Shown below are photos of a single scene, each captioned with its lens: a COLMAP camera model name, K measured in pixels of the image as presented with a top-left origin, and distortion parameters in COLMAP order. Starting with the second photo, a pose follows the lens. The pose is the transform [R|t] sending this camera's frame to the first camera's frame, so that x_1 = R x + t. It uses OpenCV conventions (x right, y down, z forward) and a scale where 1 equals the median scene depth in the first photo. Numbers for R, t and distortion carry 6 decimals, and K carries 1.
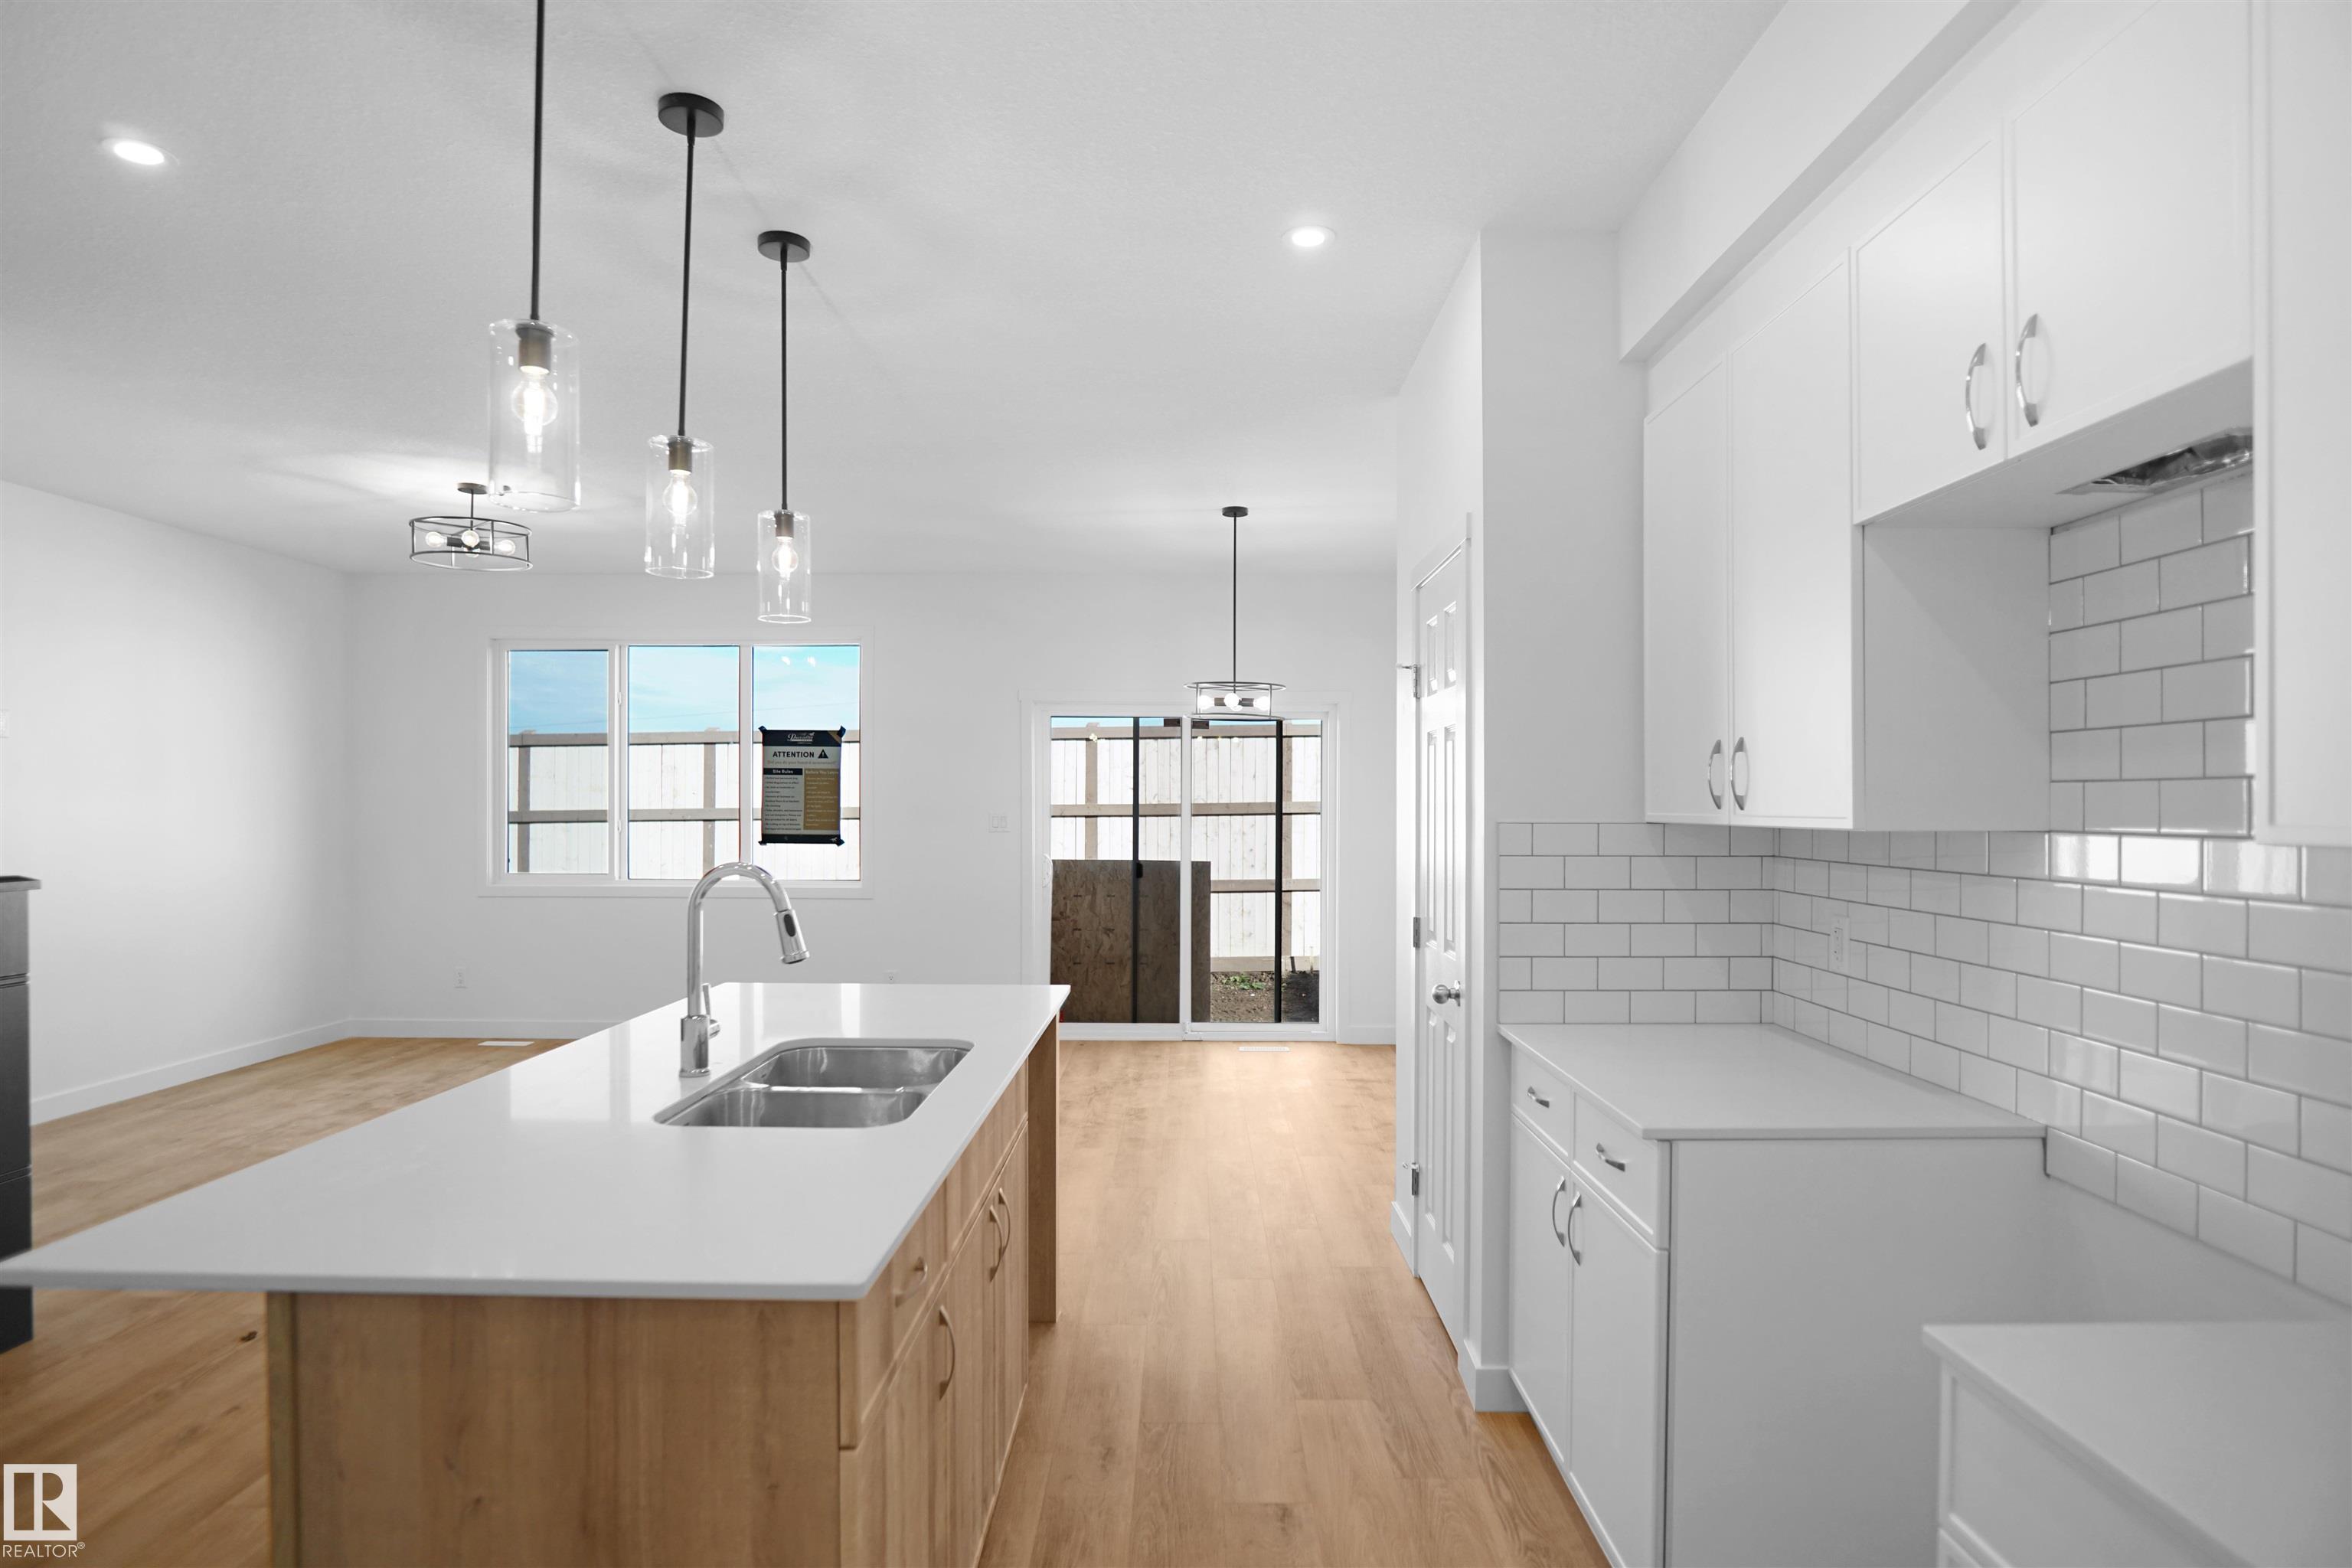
lens RADIAL K [[1269.1, 0, 1187.6], [0, 1269.1, 809.9], [0, 0, 1]] dist [-0.036243, 0.008805]
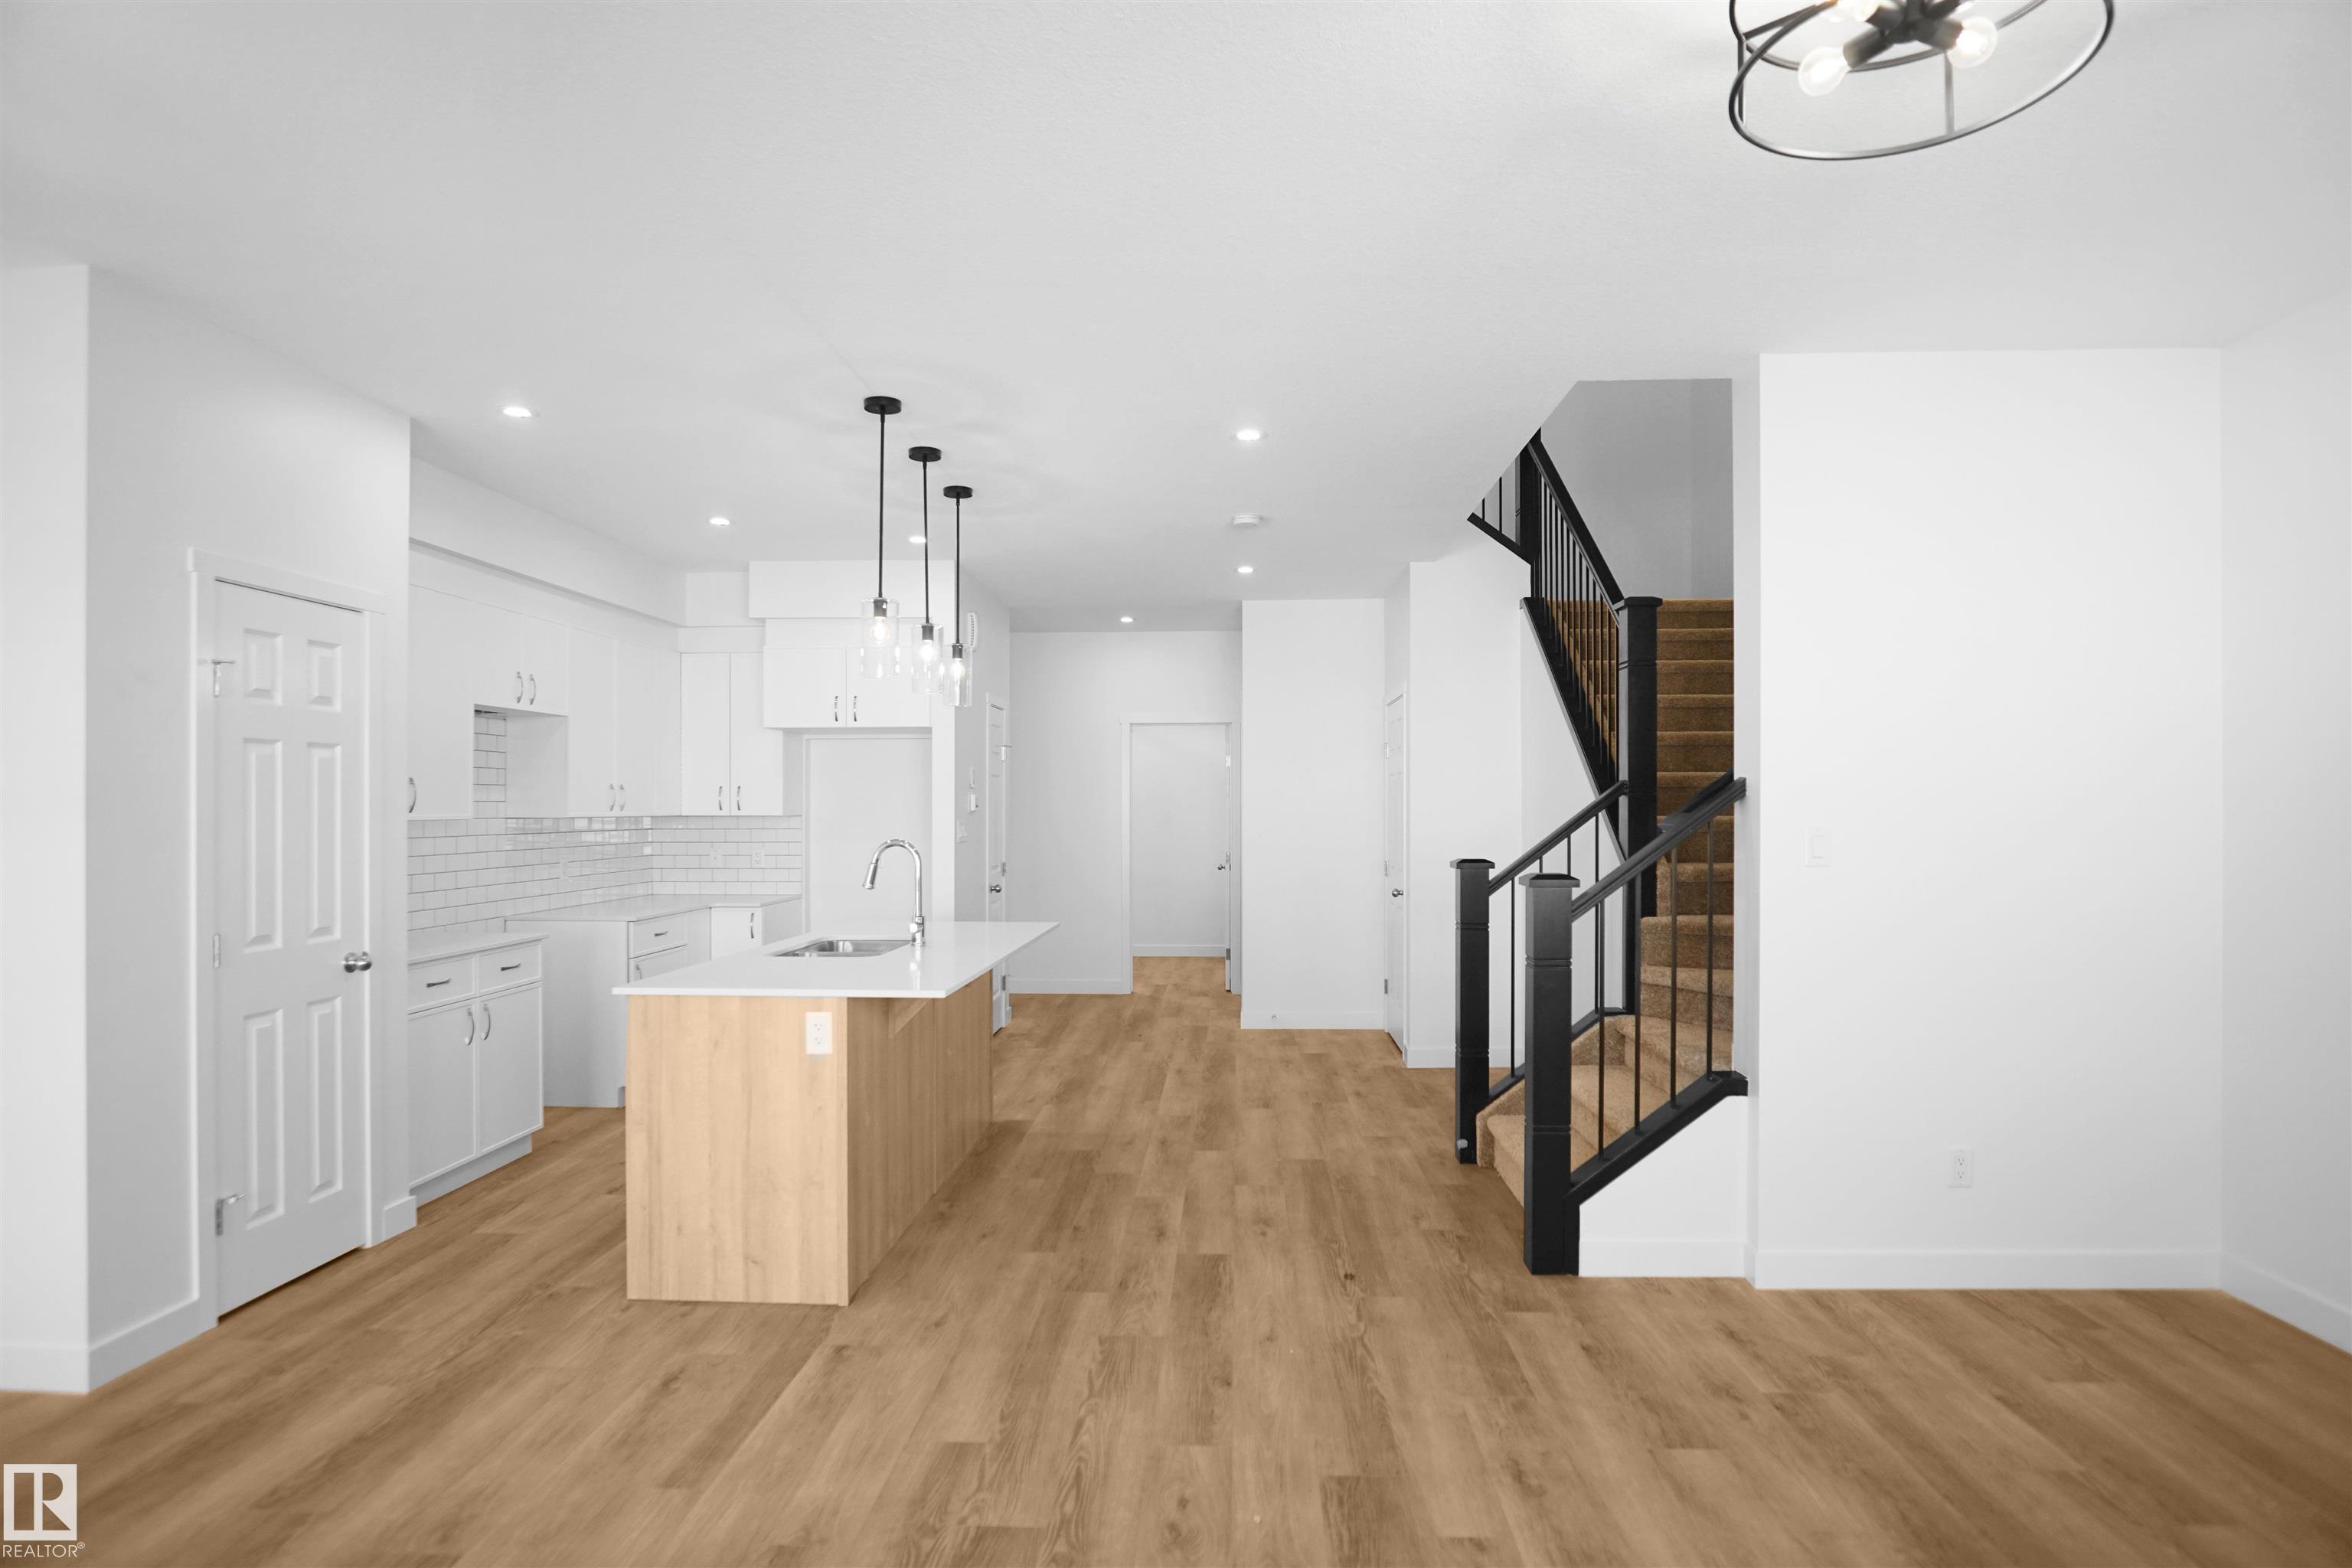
lens RADIAL K [[1269.1, 0, 1187.6], [0, 1269.1, 809.9], [0, 0, 1]] dist [-0.036243, 0.008805]
pose [[-0.999238, -0.002318, 0.038957, -0.280653], [-0.002004, 0.999965, 0.008104, -0.007467], [-0.038975, 0.008020, -0.999208, 0.936747]]
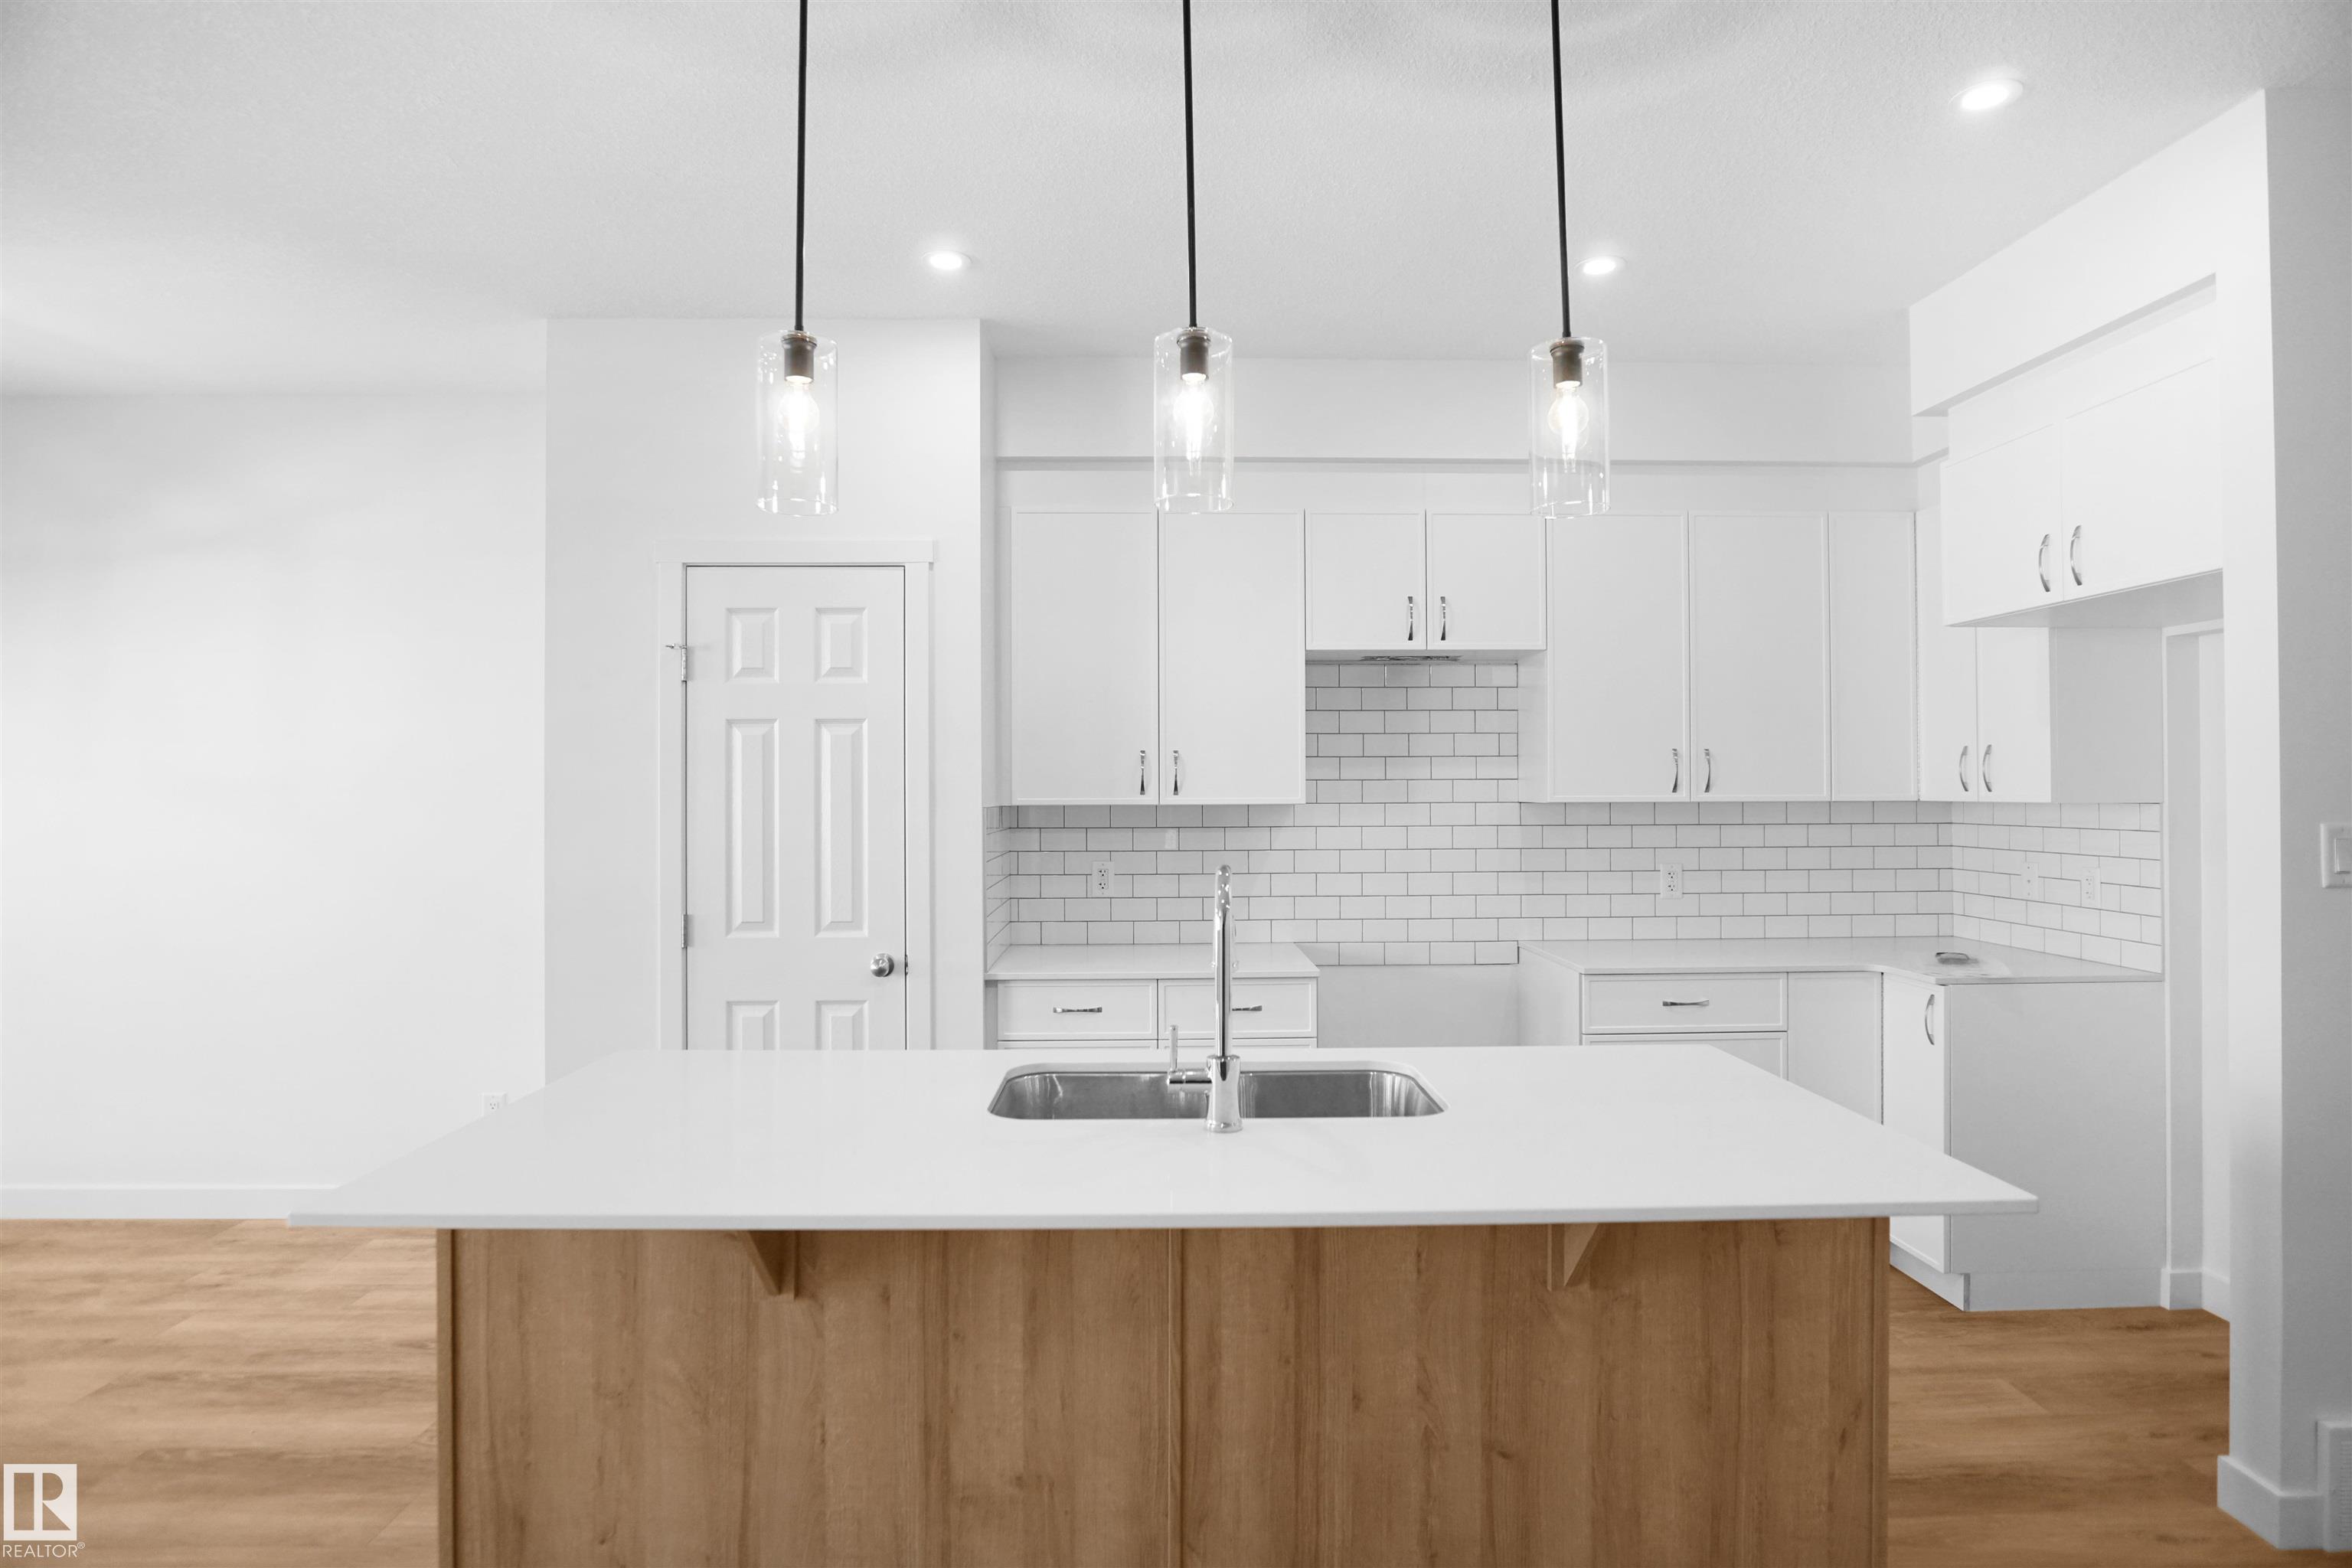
lens RADIAL K [[1258.9, 0, 1187.1], [0, 1258.9, 778.2], [0, 0, 1]] dist [-0.033905, 0.009744]
pose [[-0.031397, 0.006340, 0.999487, -0.377412], [0.008769, 0.999943, -0.006067, -0.003726], [-0.999469, 0.008574, -0.031451, 0.327381]]
